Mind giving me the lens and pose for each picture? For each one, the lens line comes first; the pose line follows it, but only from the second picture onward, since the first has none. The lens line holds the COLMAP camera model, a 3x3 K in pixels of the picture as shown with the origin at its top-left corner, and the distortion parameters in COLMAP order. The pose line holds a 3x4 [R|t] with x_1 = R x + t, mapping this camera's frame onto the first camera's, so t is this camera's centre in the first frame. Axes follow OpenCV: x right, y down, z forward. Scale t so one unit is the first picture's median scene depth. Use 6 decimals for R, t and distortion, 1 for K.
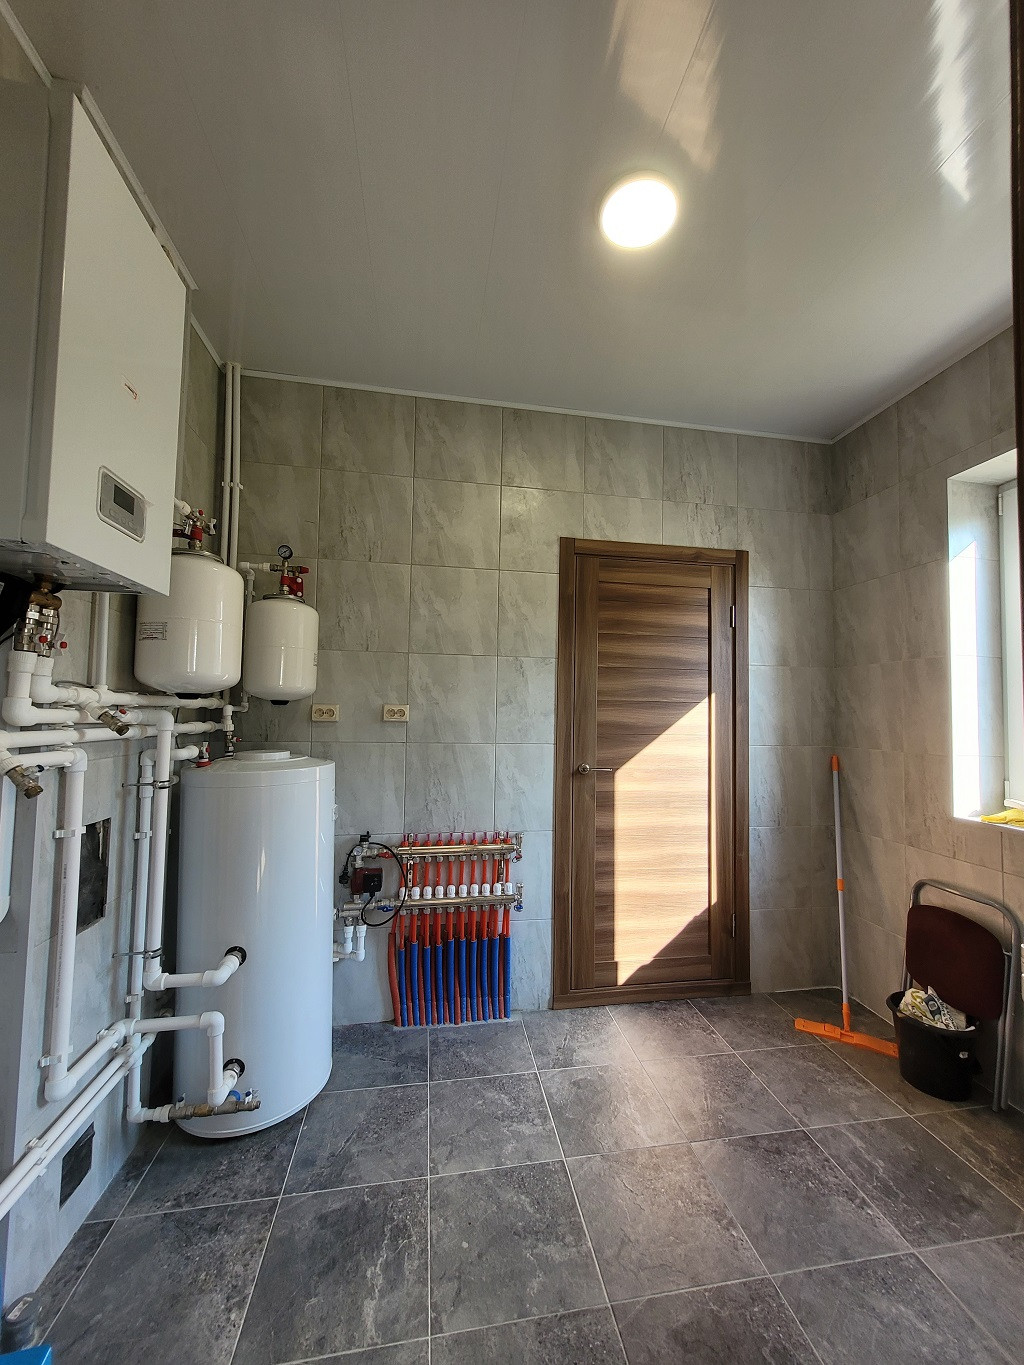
lens RADIAL K [[536.2, 0, 523.0], [0, 536.2, 685.9], [0, 0, 1]] dist [0.001139, 0.000062]
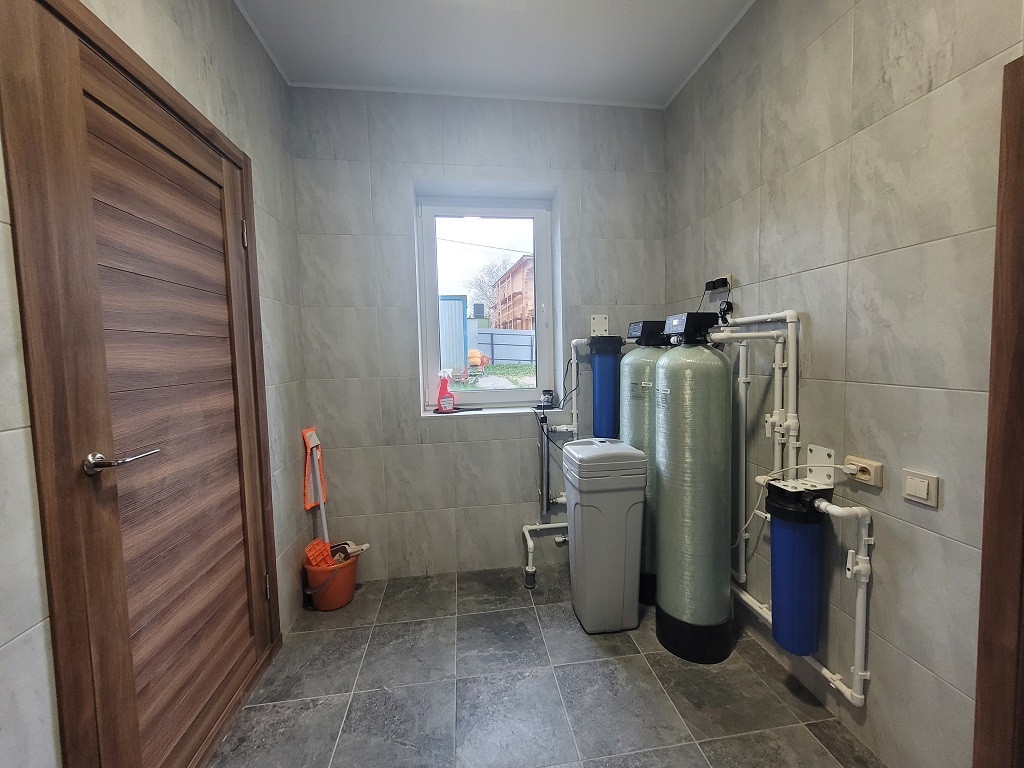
lens RADIAL K [[402.3, 0, 512.4], [0, 402.3, 377.7], [0, 0, 1]] dist [0.001139, 0.000062]
pose [[0.038365, -0.080736, 0.995997, -0.246062], [-0.025764, 0.996319, 0.081754, 0.033158], [-0.998932, -0.028798, 0.036144, 0.603345]]
